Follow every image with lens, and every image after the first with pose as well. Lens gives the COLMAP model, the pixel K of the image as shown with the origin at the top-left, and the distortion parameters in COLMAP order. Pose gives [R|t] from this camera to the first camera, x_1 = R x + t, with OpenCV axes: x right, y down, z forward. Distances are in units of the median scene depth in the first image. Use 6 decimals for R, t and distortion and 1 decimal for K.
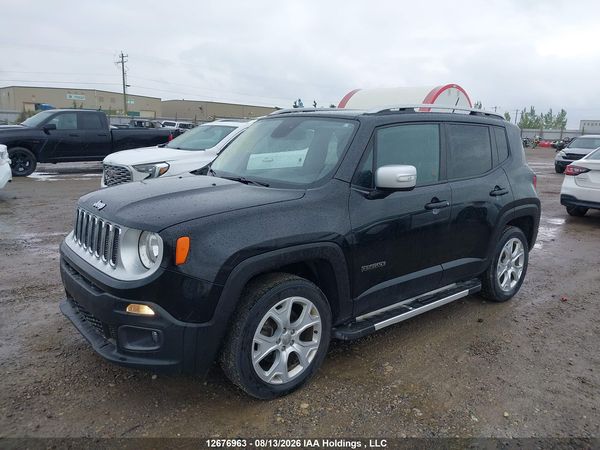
lens RADIAL K [[478.9, 0, 300.0], [0, 478.9, 225.0], [0, 0, 1]] dist [0.107976, -0.223555]
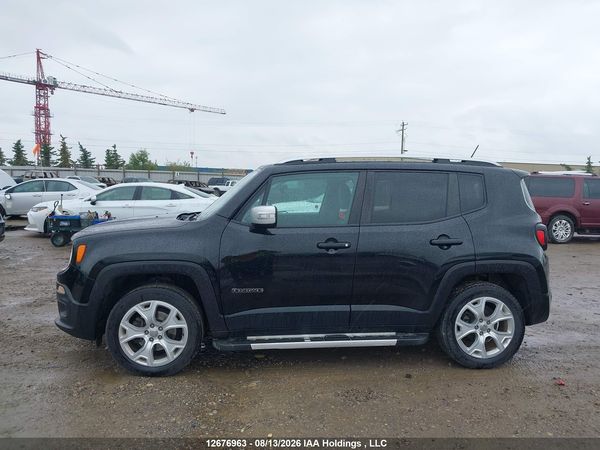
lens RADIAL K [[478.9, 0, 300.0], [0, 478.9, 225.0], [0, 0, 1]] dist [0.107976, -0.223555]
pose [[0.815931, 0.037549, -0.576928, 0.806976], [-0.109081, 0.989965, -0.089838, 0.016208], [0.567765, 0.136233, 0.811839, 0.087363]]
